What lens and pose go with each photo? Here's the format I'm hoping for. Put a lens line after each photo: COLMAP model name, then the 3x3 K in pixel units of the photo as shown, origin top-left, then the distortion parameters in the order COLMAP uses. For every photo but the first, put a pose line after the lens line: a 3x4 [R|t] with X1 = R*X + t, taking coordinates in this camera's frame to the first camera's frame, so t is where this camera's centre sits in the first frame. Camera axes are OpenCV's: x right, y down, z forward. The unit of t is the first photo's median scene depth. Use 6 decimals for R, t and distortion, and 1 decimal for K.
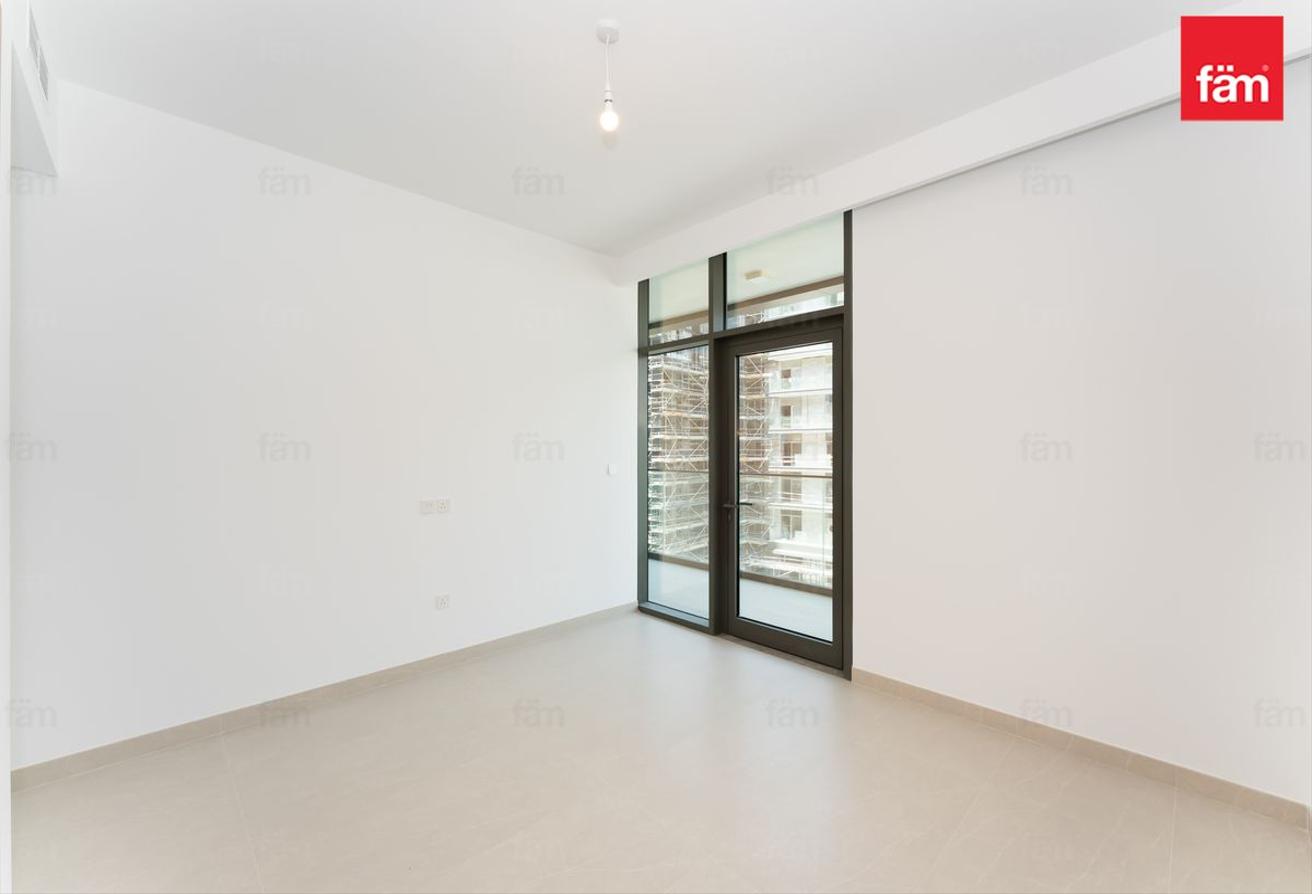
lens RADIAL K [[537.5, 0, 650.4], [0, 537.5, 447.5], [0, 0, 1]] dist [0.005561, 0.000637]
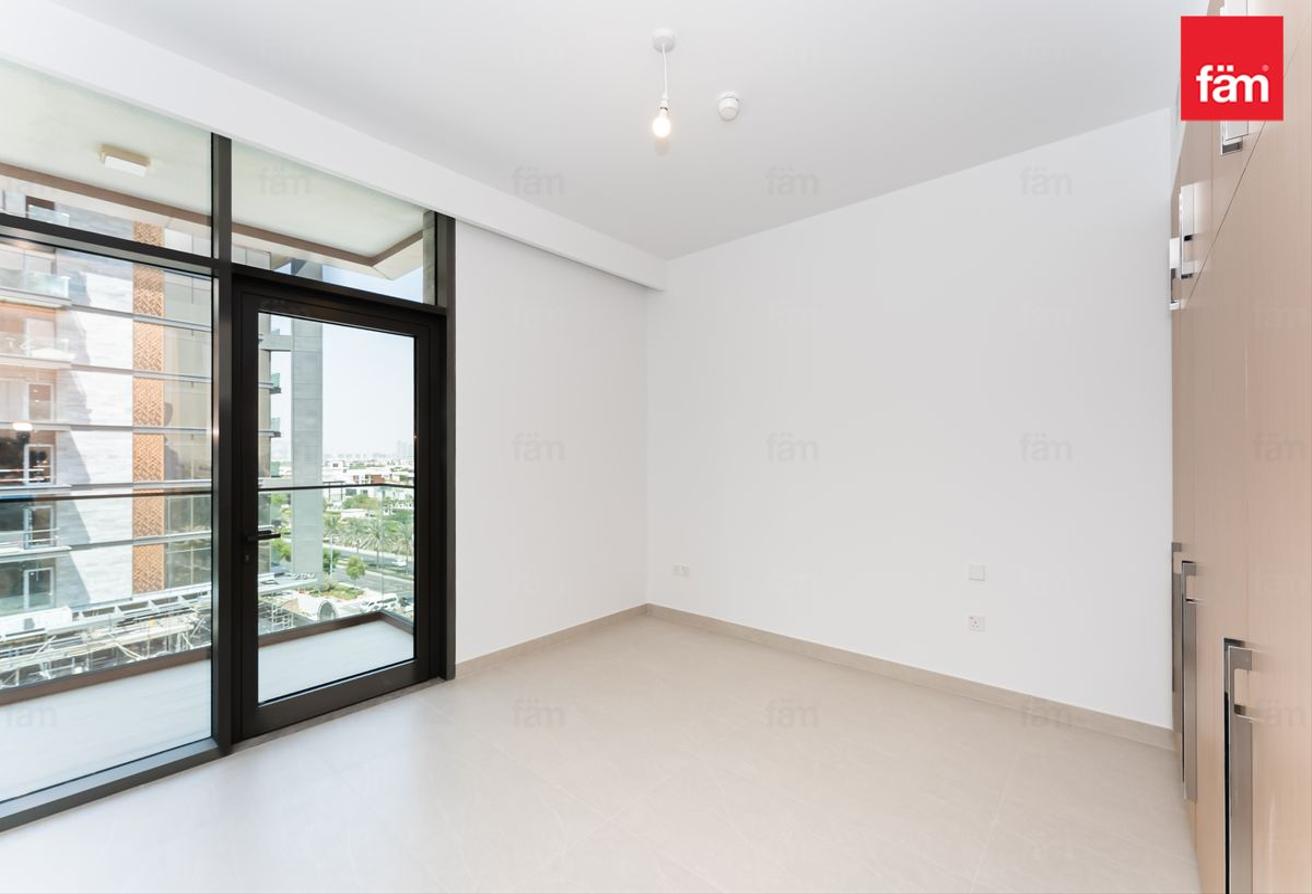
lens RADIAL K [[537.5, 0, 651.0], [0, 537.5, 447.5], [0, 0, 1]] dist [0.005561, 0.000637]
pose [[-0.101291, 0.012770, 0.994775, -0.551854], [-0.002961, 0.999909, -0.013137, 0.006622], [-0.994852, -0.004276, -0.101244, 0.591656]]
